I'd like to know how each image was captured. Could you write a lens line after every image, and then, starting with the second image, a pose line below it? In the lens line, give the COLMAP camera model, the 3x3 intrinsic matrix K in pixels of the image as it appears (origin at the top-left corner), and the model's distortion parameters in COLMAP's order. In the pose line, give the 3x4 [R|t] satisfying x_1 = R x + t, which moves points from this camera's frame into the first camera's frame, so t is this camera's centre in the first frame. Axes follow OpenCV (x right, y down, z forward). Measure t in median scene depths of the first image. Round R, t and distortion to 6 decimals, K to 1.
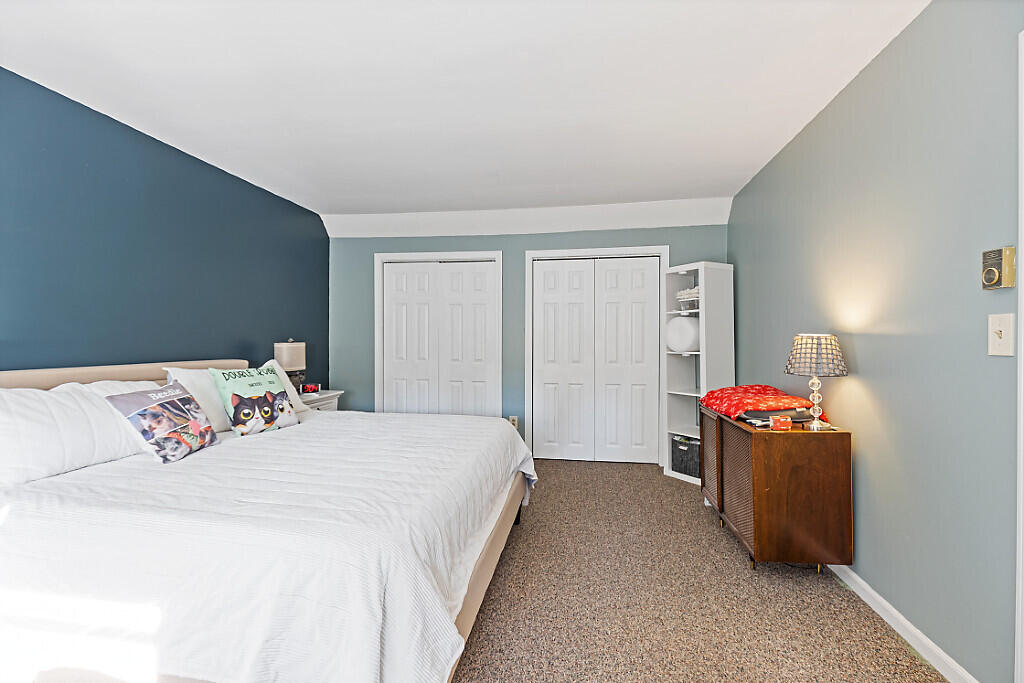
lens RADIAL K [[478.0, 0, 512.0], [0, 478.0, 341.5], [0, 0, 1]] dist [-0.002283, -0.000251]
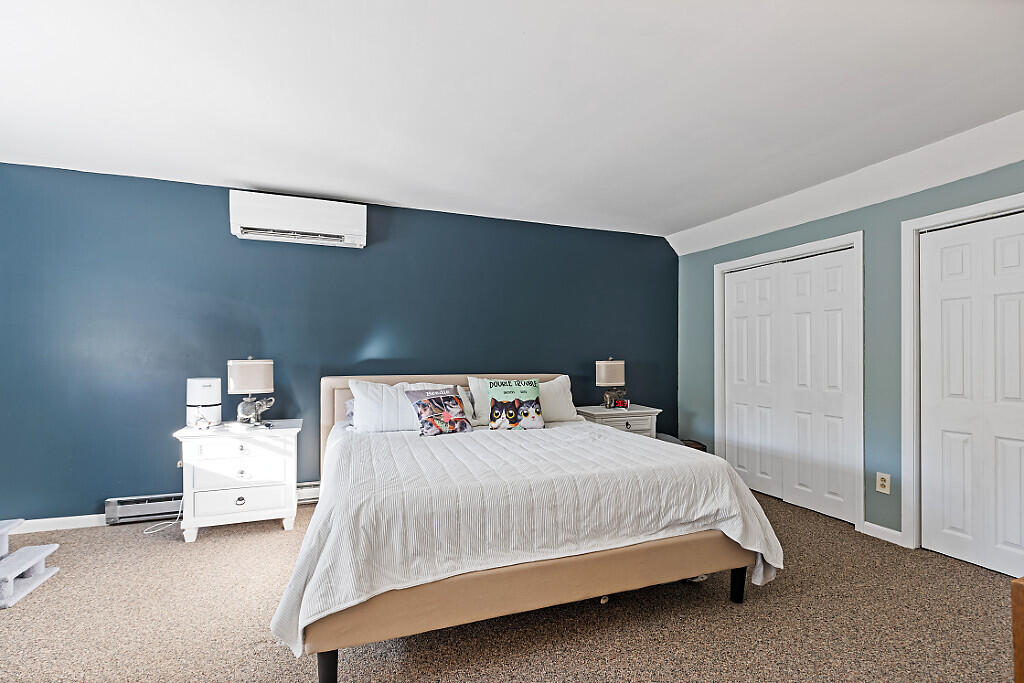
lens RADIAL K [[483.7, 0, 511.8], [0, 483.7, 356.7], [0, 0, 1]] dist [0.000640, 0.000044]
pose [[0.468932, -0.000626, -0.883234, 0.611514], [-0.005921, 0.999975, -0.003852, -0.002194], [0.883214, 0.007036, 0.468917, 0.379377]]
